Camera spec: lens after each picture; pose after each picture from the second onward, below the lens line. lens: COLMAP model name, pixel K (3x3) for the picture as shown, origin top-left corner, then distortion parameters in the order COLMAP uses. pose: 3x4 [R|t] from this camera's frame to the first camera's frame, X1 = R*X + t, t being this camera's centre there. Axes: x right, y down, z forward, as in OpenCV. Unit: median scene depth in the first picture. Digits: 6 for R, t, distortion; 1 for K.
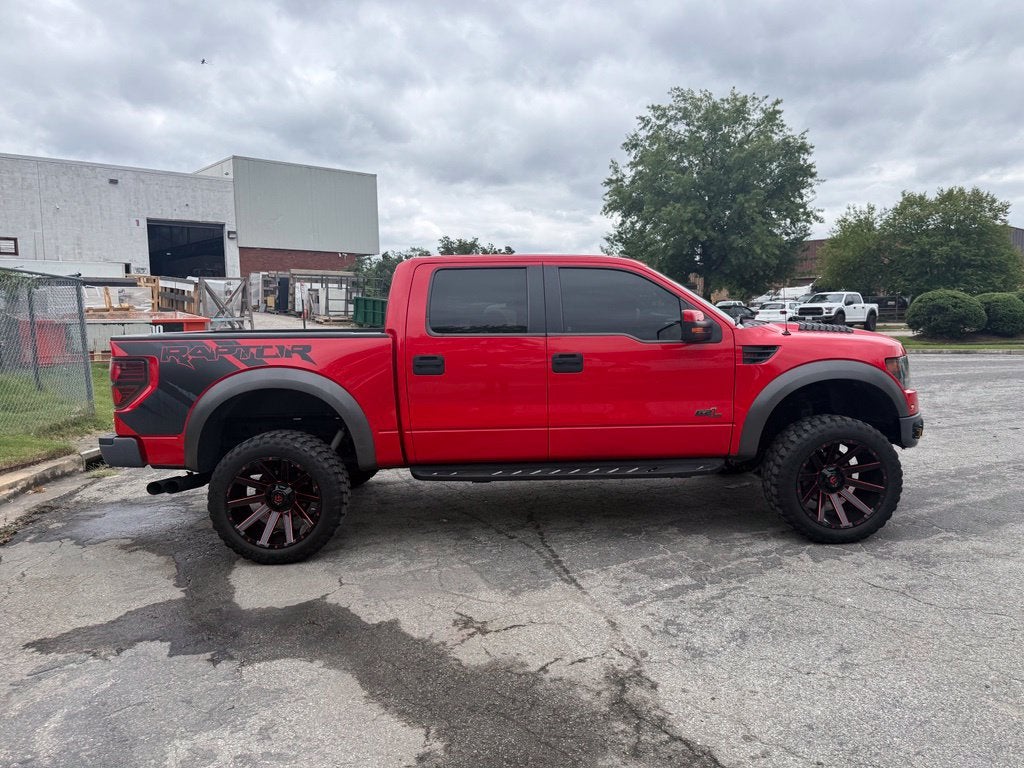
lens RADIAL K [[724.7, 0, 515.0], [0, 724.7, 393.1], [0, 0, 1]] dist [0.021263, -0.028851]
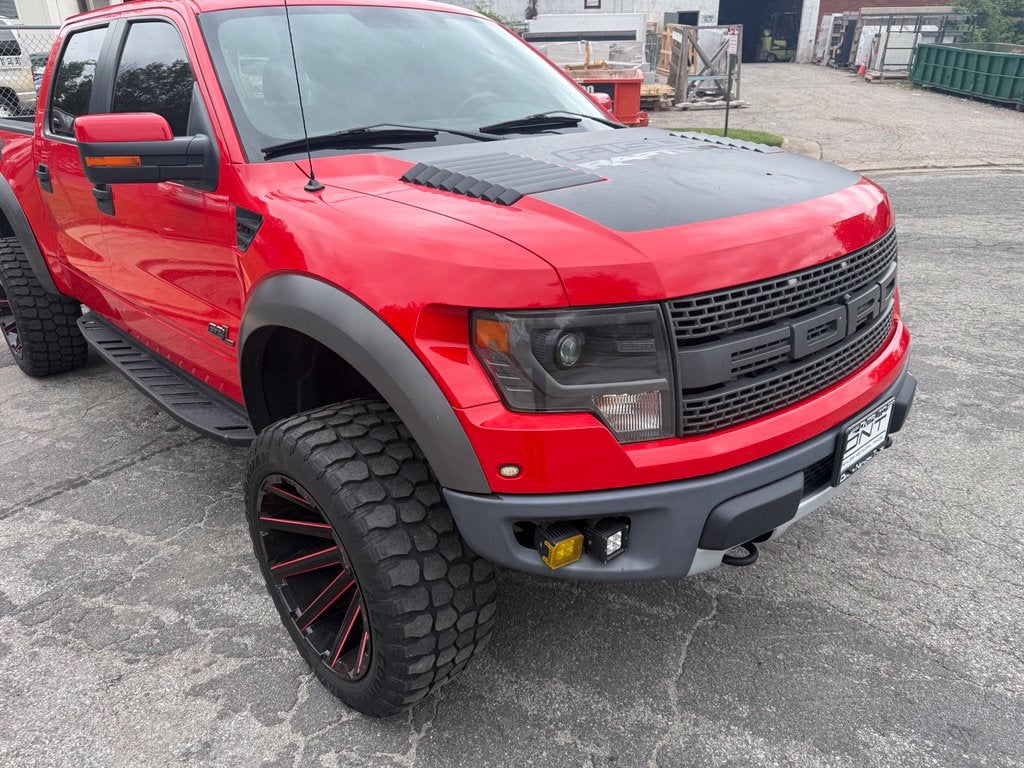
lens RADIAL K [[724.7, 0, 512.0], [0, 724.7, 390.9], [0, 0, 1]] dist [0.021263, -0.028851]
pose [[0.664136, 0.302372, -0.683736, 0.578344], [-0.076303, 0.937199, 0.340347, -0.092687], [0.743708, -0.173865, 0.645499, 0.622244]]
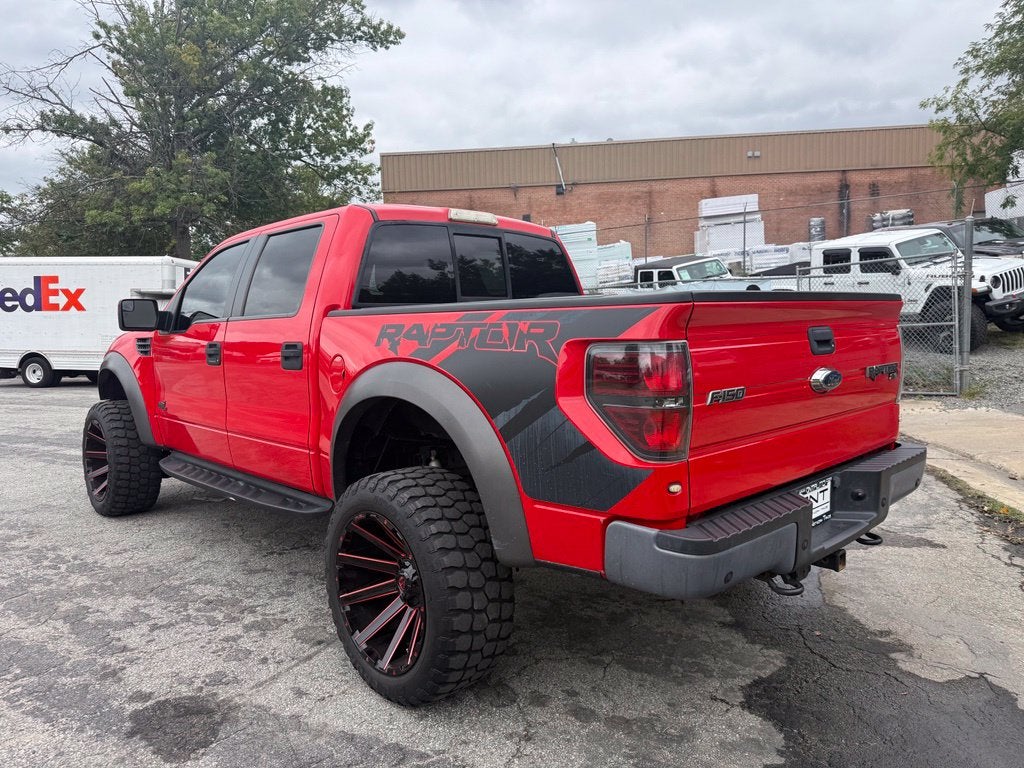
lens RADIAL K [[724.7, 0, 508.5], [0, 724.7, 375.3], [0, 0, 1]] dist [0.021263, -0.028851]
pose [[-0.660050, -0.023566, 0.750852, -0.617879], [0.117113, 0.984059, 0.133836, -0.102160], [-0.742037, 0.176273, -0.646769, 1.280887]]
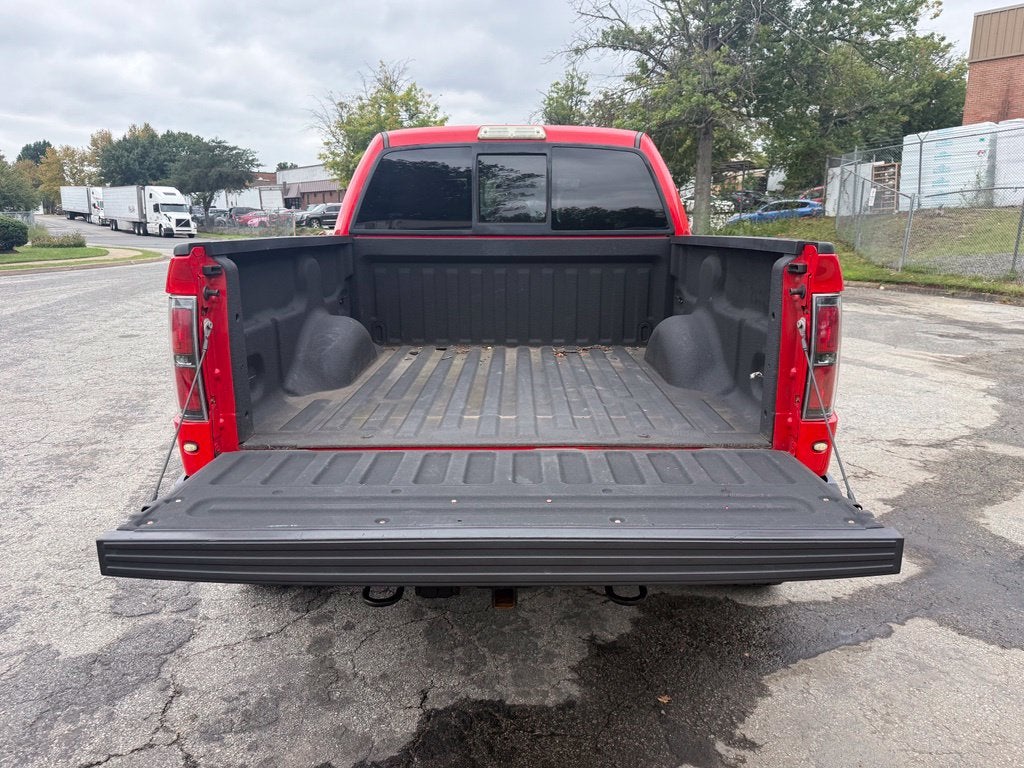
lens RADIAL K [[724.7, 0, 517.5], [0, 724.7, 380.5], [0, 0, 1]] dist [0.021263, -0.028851]
pose [[0.038990, -0.191132, 0.980790, -0.724945], [0.107763, 0.976616, 0.186034, -0.072115], [-0.993412, 0.098440, 0.058675, 0.864357]]
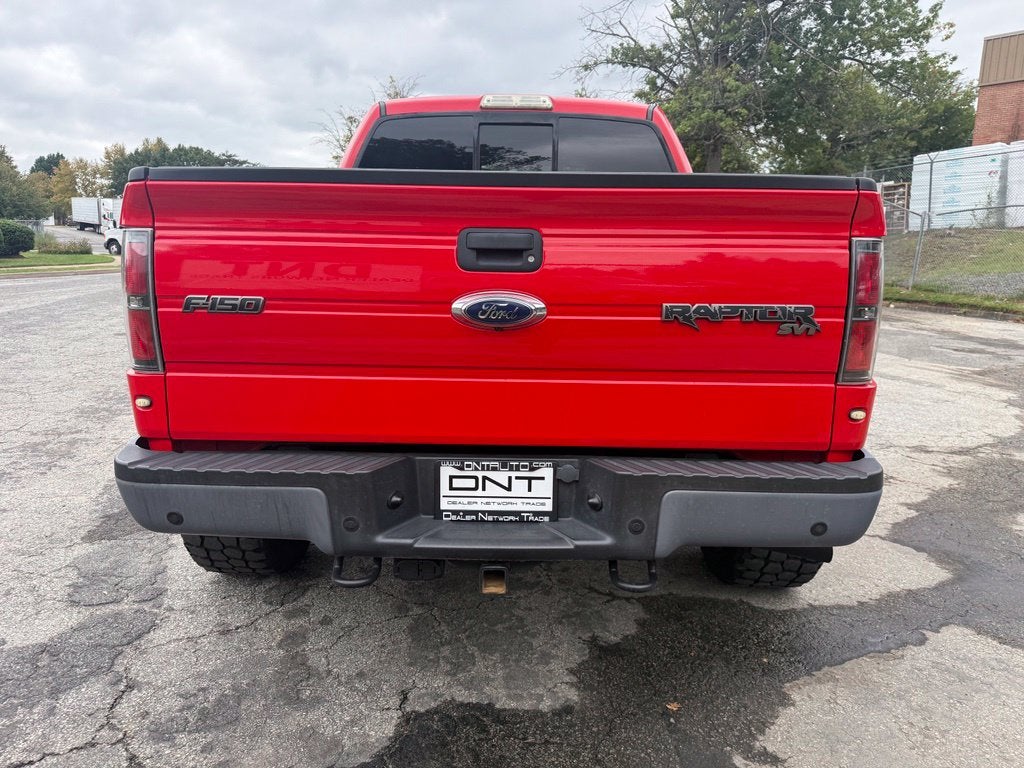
lens RADIAL K [[724.7, 0, 516.1], [0, 724.7, 381.4], [0, 0, 1]] dist [0.021263, -0.028851]
pose [[0.049619, -0.165678, 0.984931, -0.692847], [0.090650, 0.982823, 0.160756, -0.040227], [-0.994646, 0.081307, 0.063785, 0.865814]]
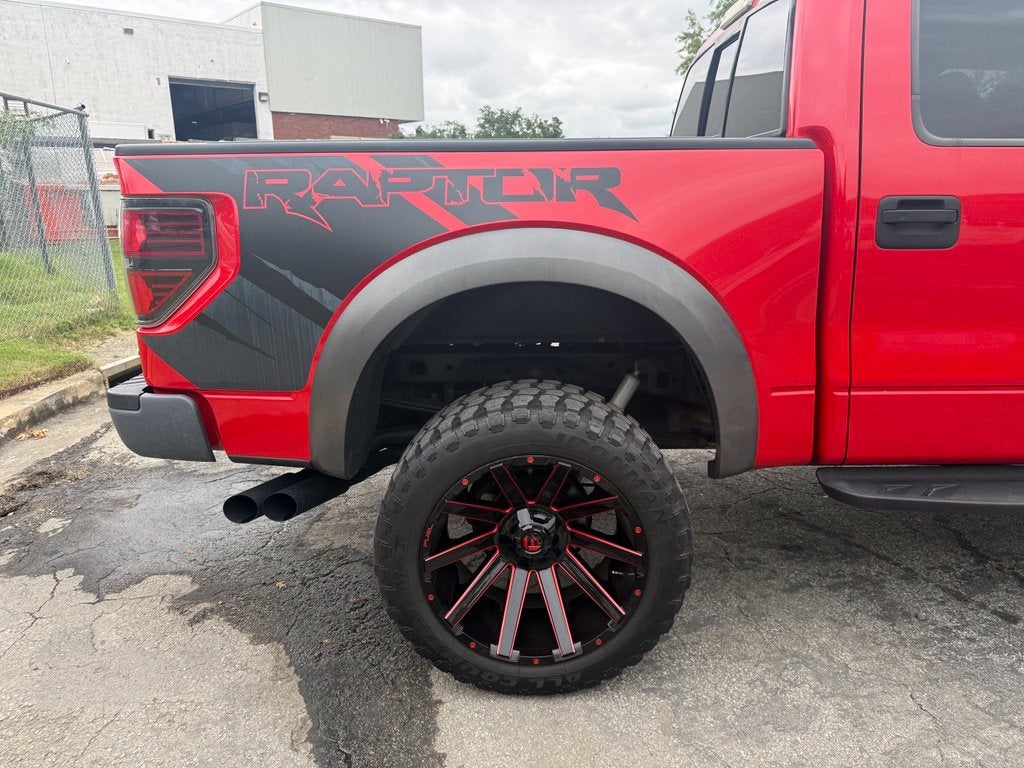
lens RADIAL K [[724.7, 0, 518.5], [0, 724.7, 395.3], [0, 0, 1]] dist [0.021263, -0.028851]
pose [[0.999280, 0.016061, -0.034374, -0.238741], [-0.010457, 0.987476, 0.157419, -0.005099], [0.036472, -0.156947, 0.986933, 0.443832]]
